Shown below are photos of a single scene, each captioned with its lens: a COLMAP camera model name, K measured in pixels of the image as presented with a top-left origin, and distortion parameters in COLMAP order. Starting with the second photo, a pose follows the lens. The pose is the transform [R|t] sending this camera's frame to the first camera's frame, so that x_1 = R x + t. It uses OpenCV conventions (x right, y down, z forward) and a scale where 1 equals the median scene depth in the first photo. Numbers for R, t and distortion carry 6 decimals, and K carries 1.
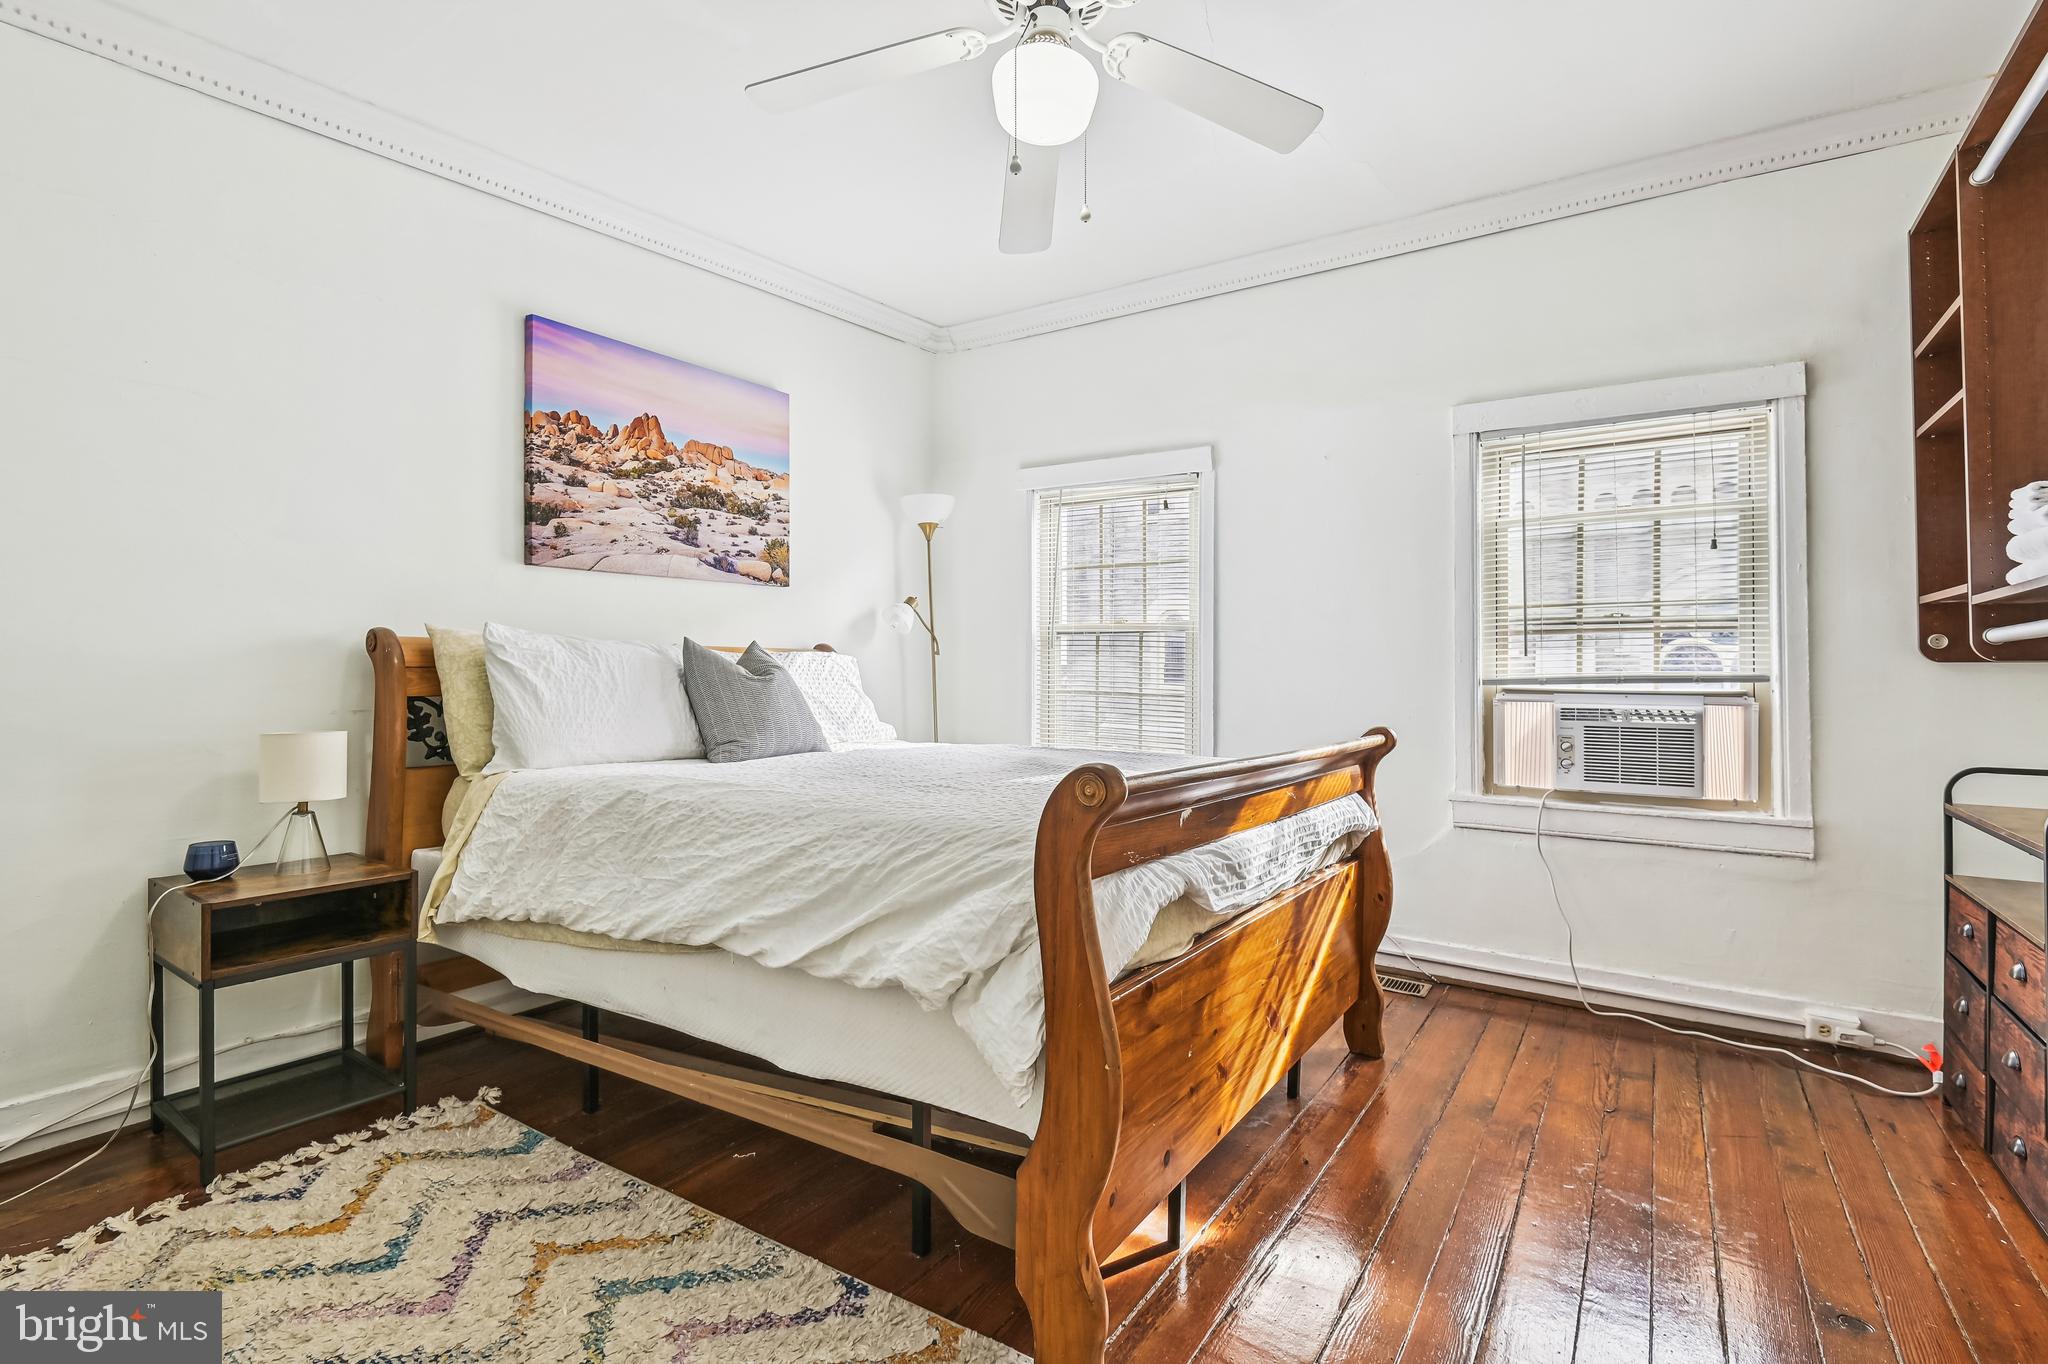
lens RADIAL K [[938.1, 0, 1024.5], [0, 938.1, 677.8], [0, 0, 1]] dist [0.011948, -0.006892]
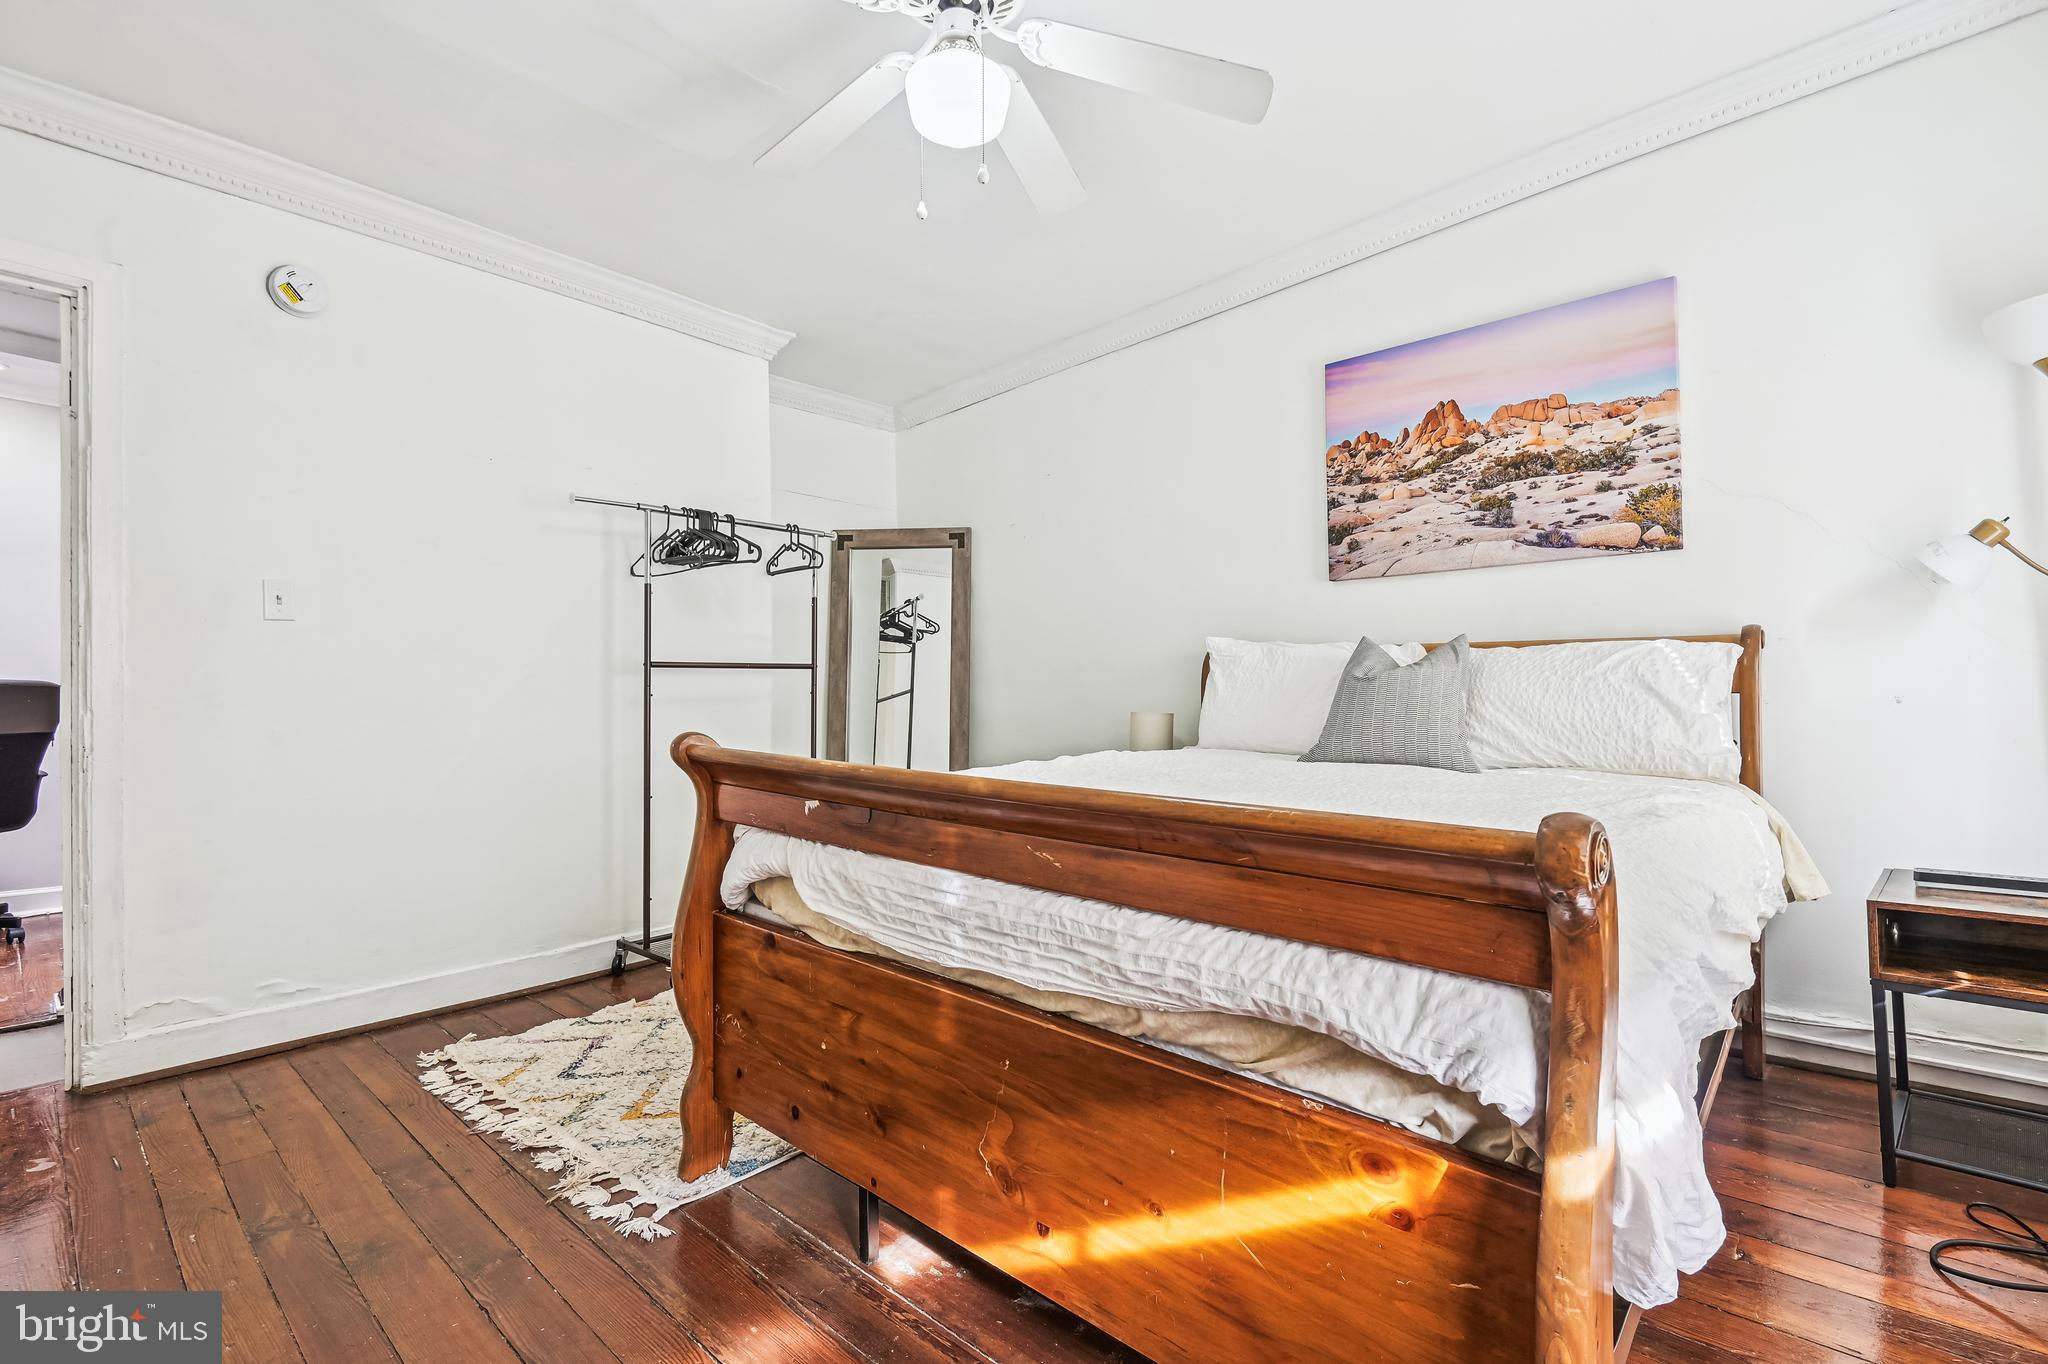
lens RADIAL K [[938.1, 0, 1021.0], [0, 938.1, 681.1], [0, 0, 1]] dist [0.011948, -0.006892]
pose [[-0.153357, -0.002754, -0.988167, 0.592052], [-0.000035, 0.999996, -0.002782, 0.004952], [0.988171, -0.000392, -0.153356, 0.706963]]
